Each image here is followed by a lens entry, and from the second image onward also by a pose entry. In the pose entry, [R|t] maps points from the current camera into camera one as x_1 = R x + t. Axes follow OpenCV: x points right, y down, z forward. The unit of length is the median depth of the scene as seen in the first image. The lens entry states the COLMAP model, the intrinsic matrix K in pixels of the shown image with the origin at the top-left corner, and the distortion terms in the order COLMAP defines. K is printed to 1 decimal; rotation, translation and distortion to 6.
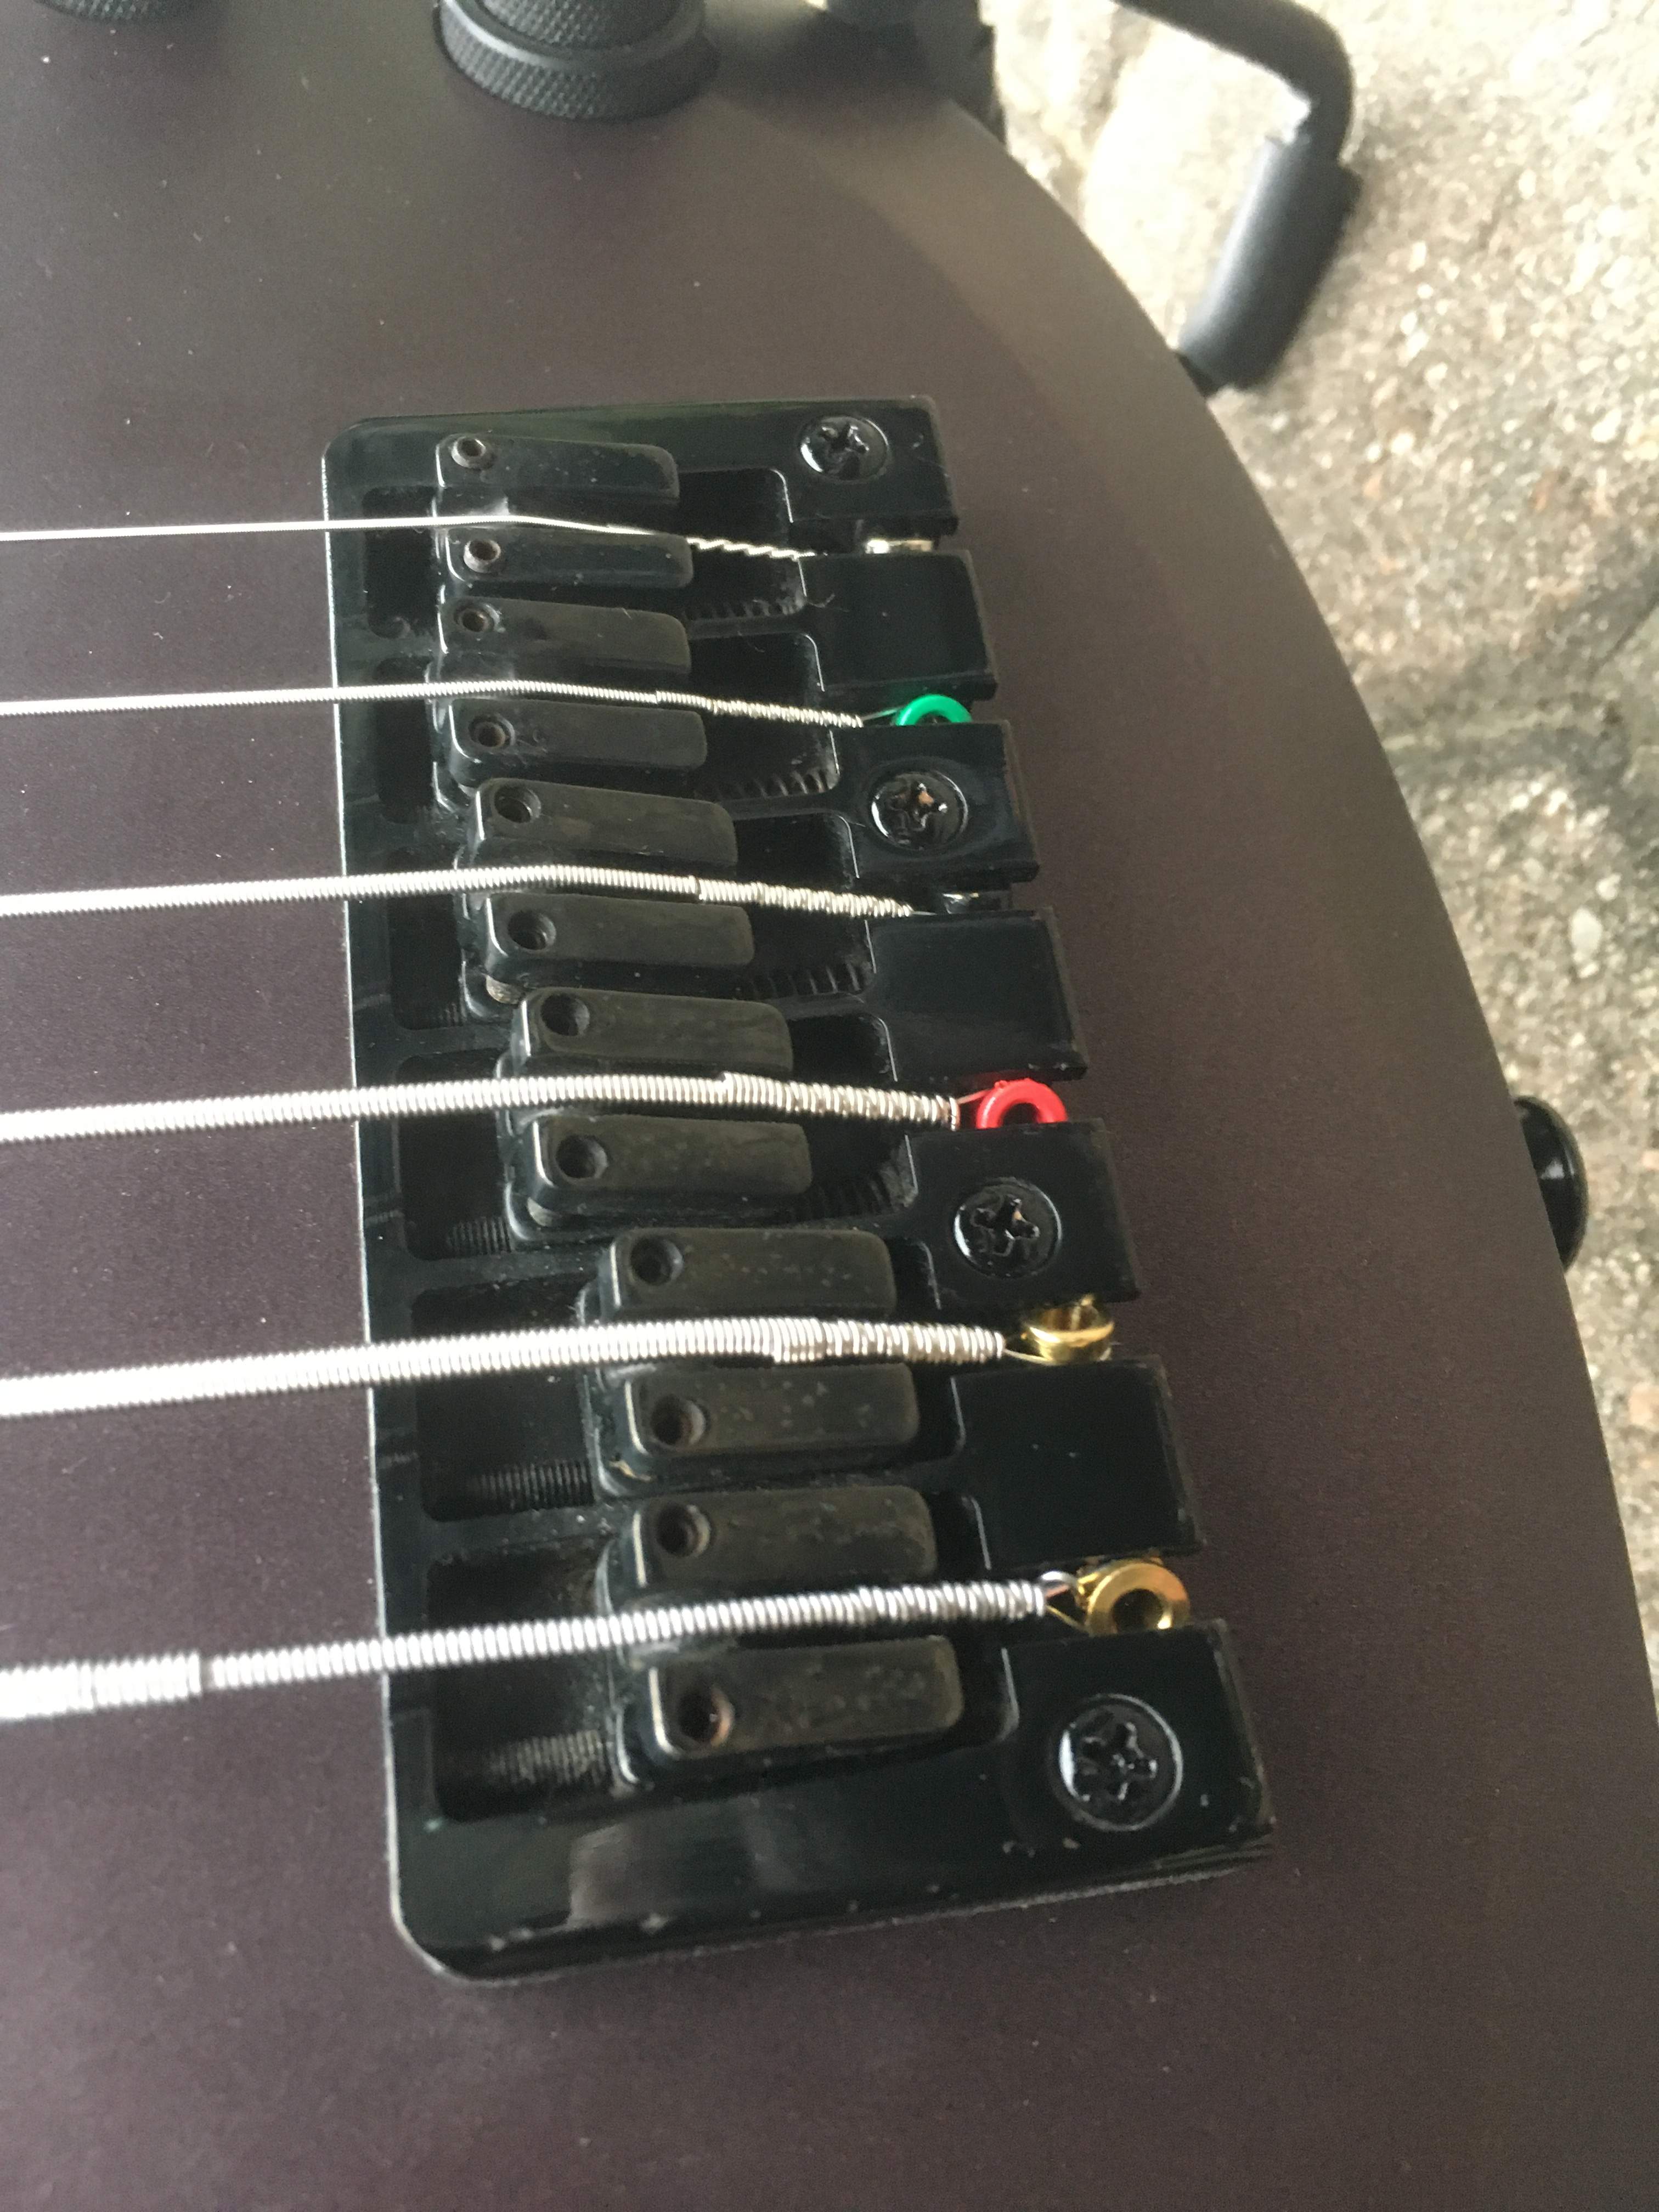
lens RADIAL K [[1914.9, 0, 821.3], [0, 1914.9, 1108.9], [0, 0, 1]] dist [0.087268, -0.139275]
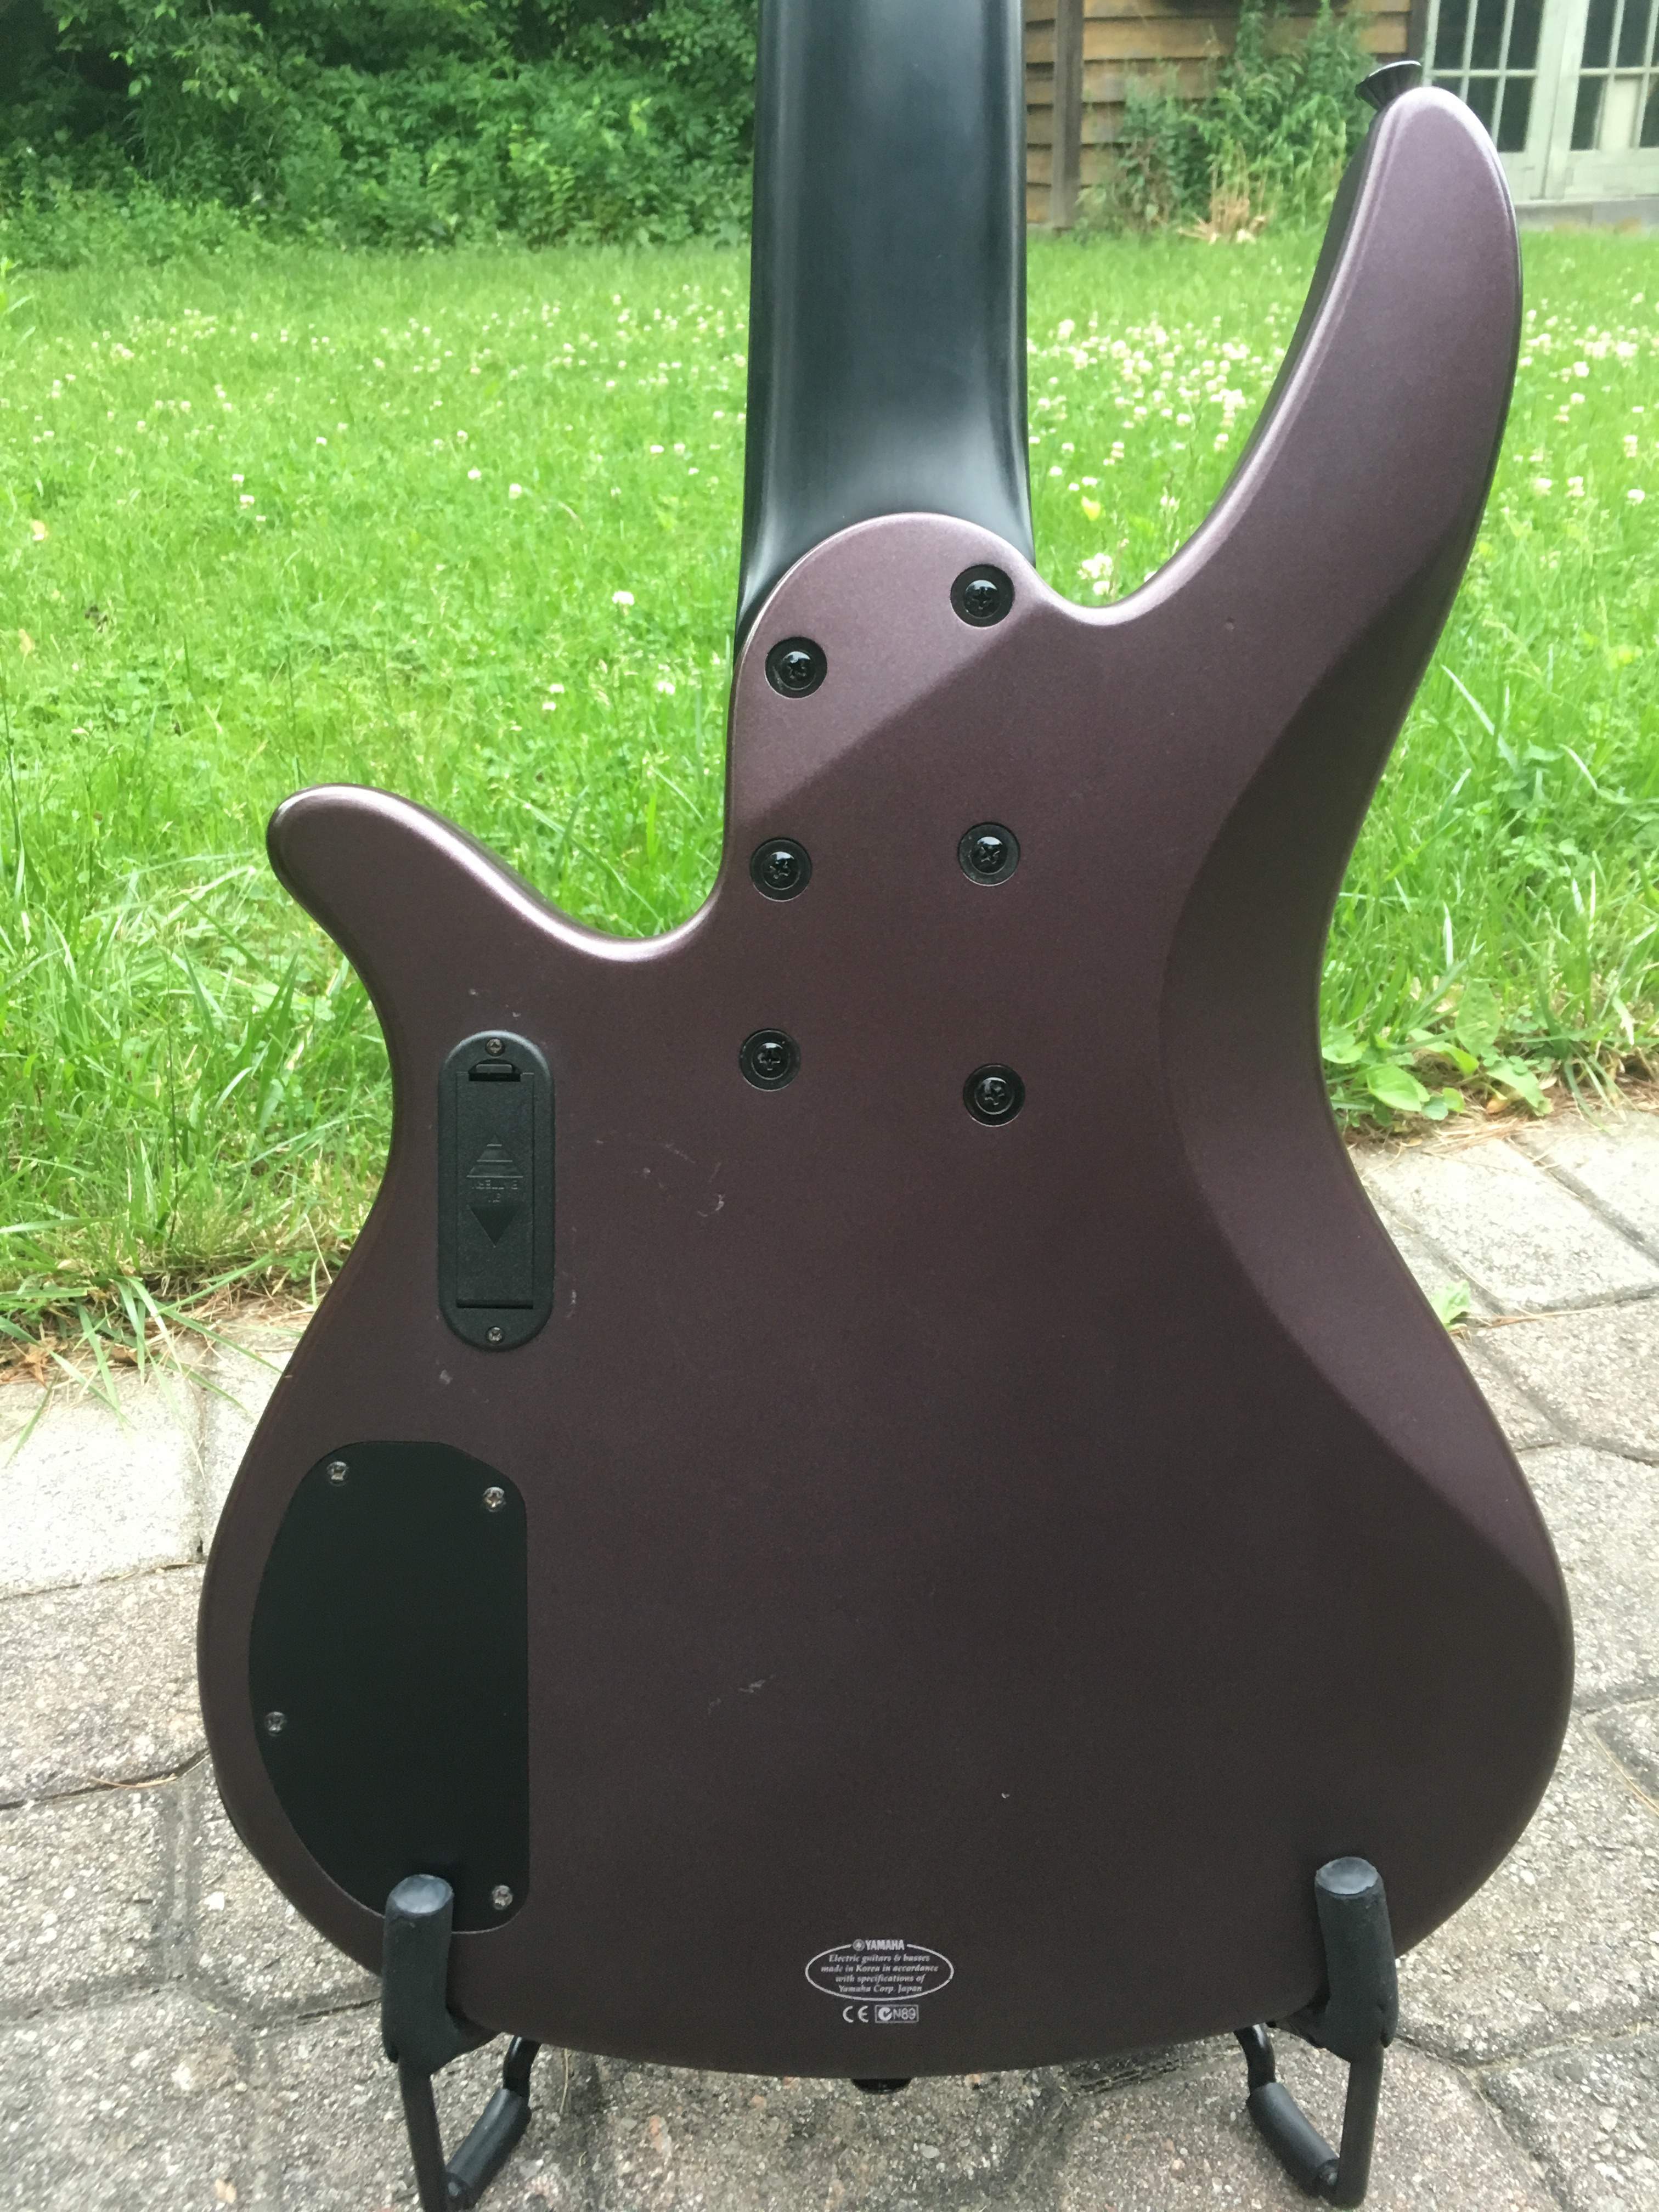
lens RADIAL K [[1883.5, 0, 821.2], [0, 1883.5, 1107.9], [0, 0, 1]] dist [0.085297, -0.124893]
pose [[-0.190471, 0.980011, -0.057447, -1.222674], [-0.871872, -0.141979, 0.468701, -1.481193], [0.451176, 0.139360, 0.881487, -2.311983]]
